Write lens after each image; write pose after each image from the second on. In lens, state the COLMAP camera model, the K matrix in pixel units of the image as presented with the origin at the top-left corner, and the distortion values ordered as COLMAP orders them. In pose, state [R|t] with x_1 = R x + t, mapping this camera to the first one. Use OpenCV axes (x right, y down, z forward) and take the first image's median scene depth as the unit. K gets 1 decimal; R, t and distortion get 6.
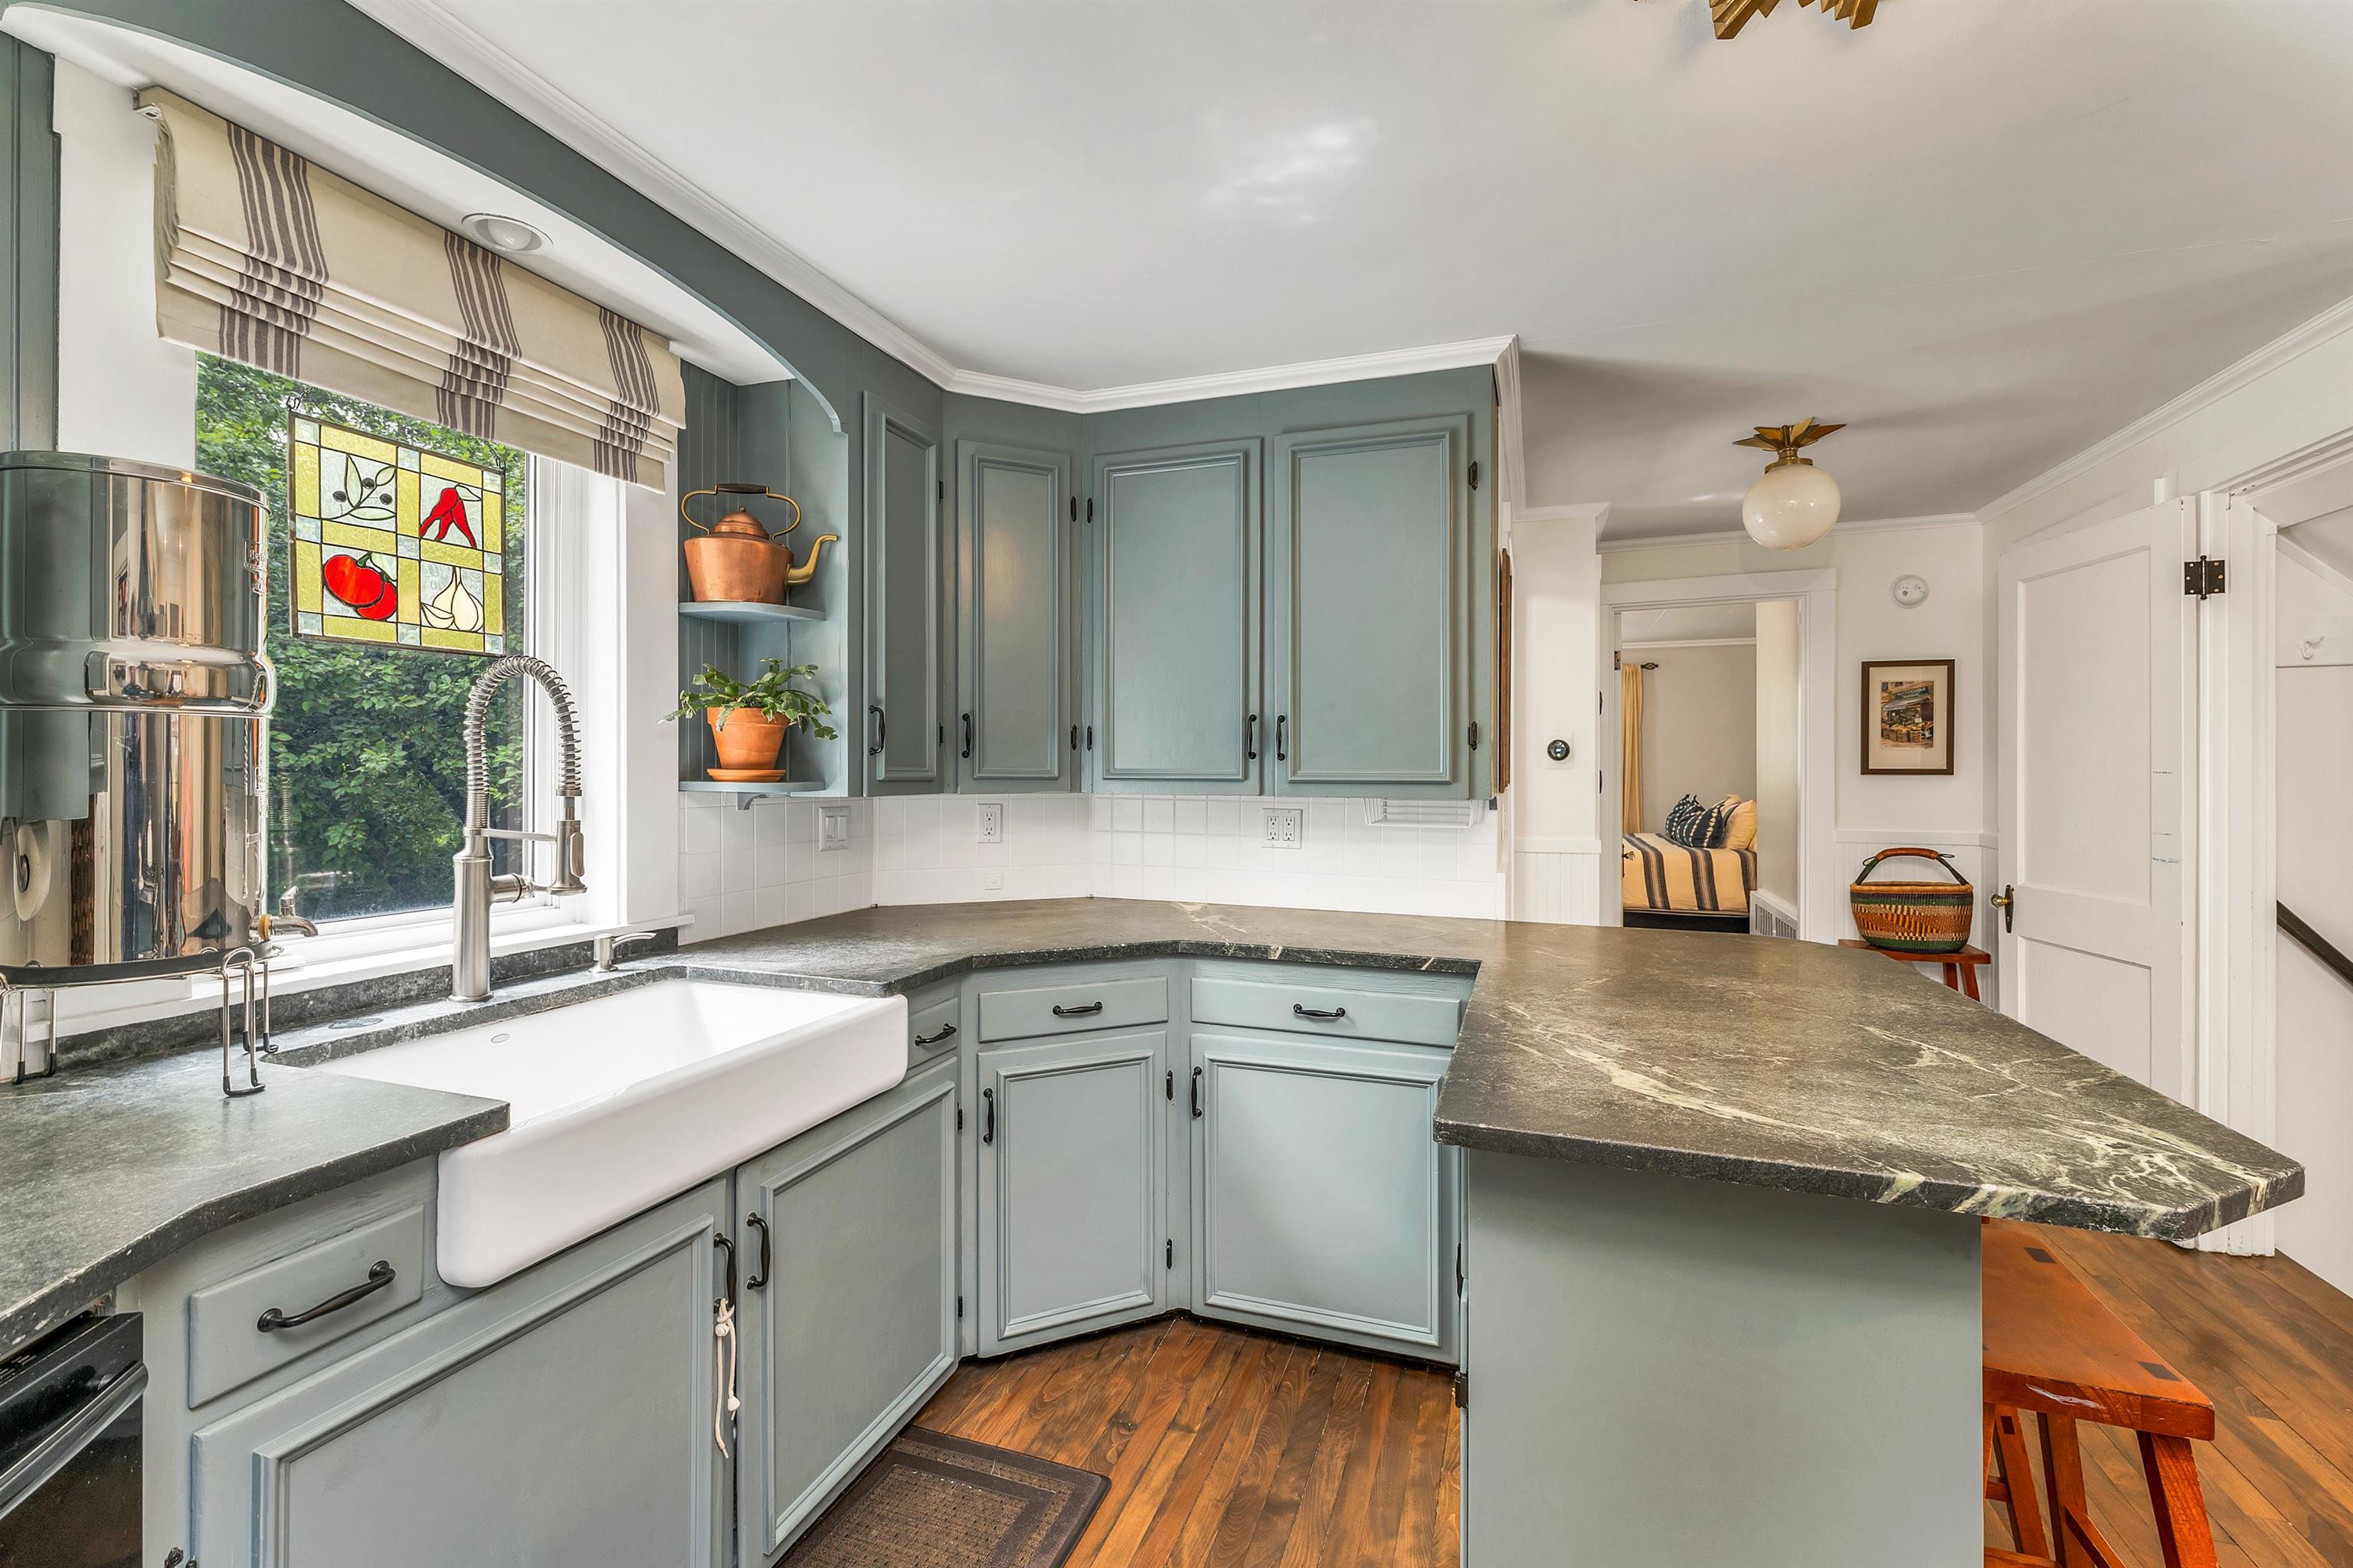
lens RADIAL K [[982.5, 0, 1176.0], [0, 982.5, 779.1], [0, 0, 1]] dist [-0.010426, -0.000347]
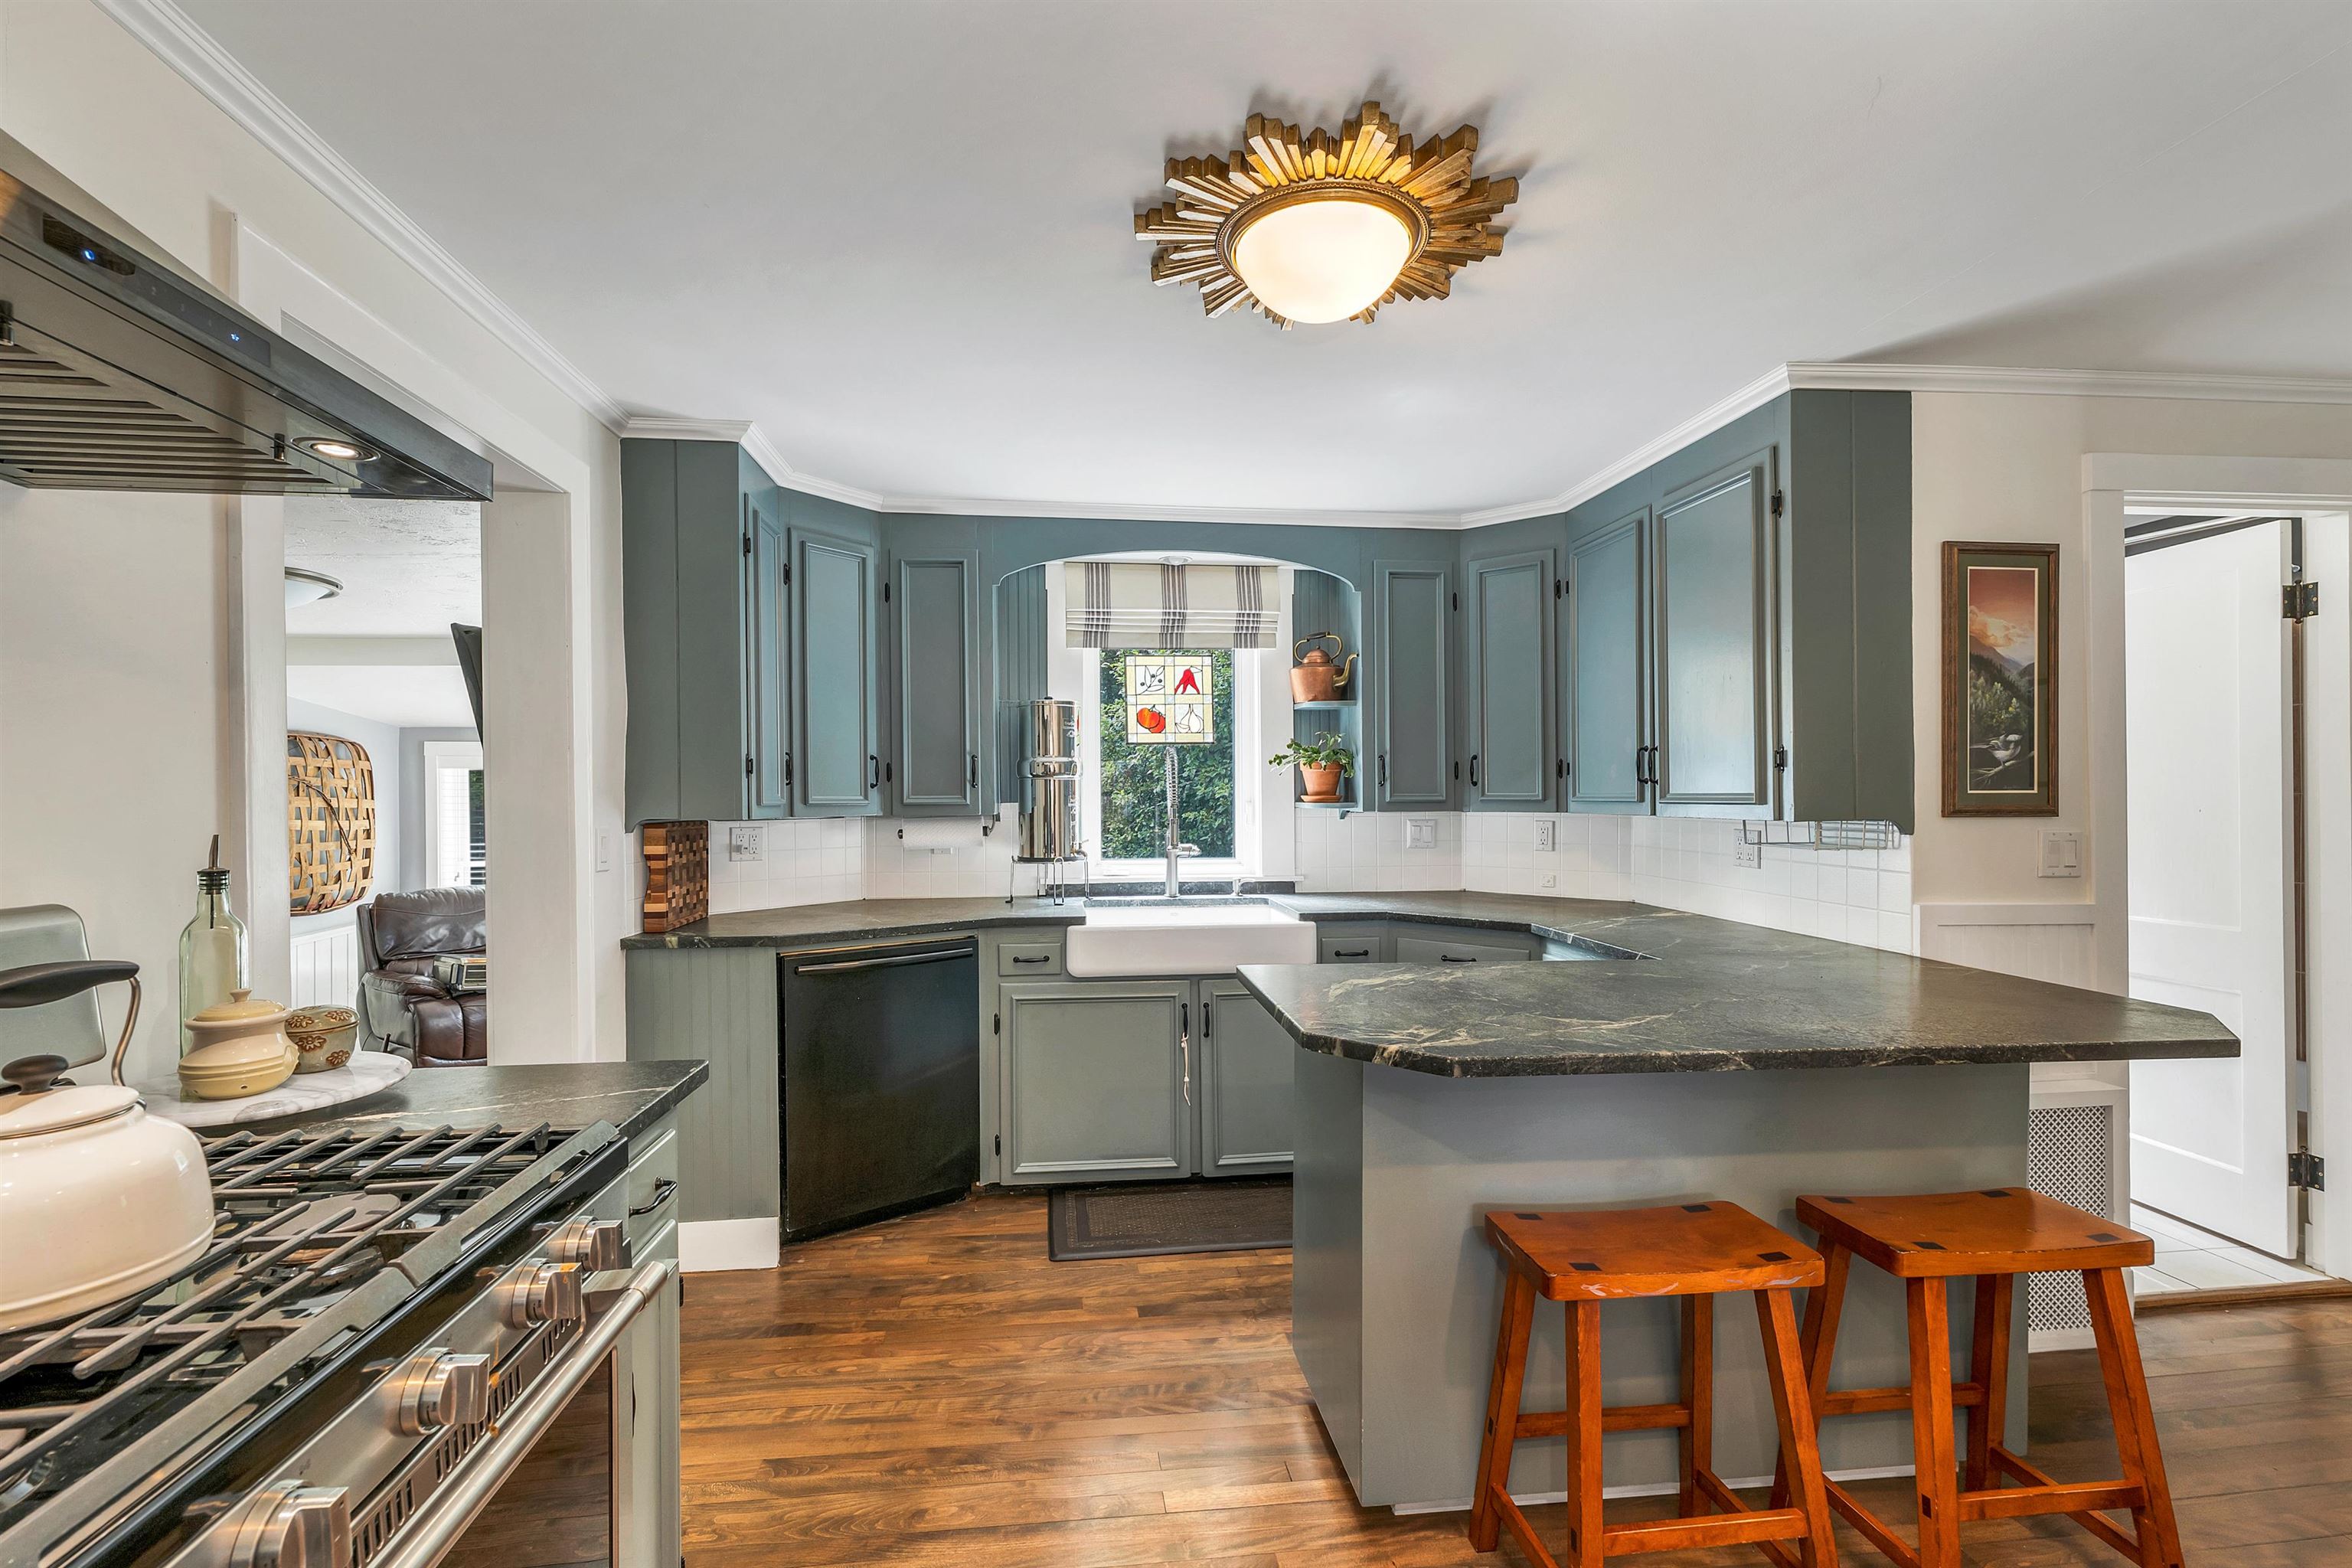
lens RADIAL K [[982.1, 0, 1175.0], [0, 982.1, 805.6], [0, 0, 1]] dist [-0.010426, -0.000347]
pose [[0.453813, 0.003791, -0.891089, 1.217108], [-0.002495, 0.999992, 0.002984, 0.003816], [0.891093, 0.000869, 0.453819, -0.031289]]
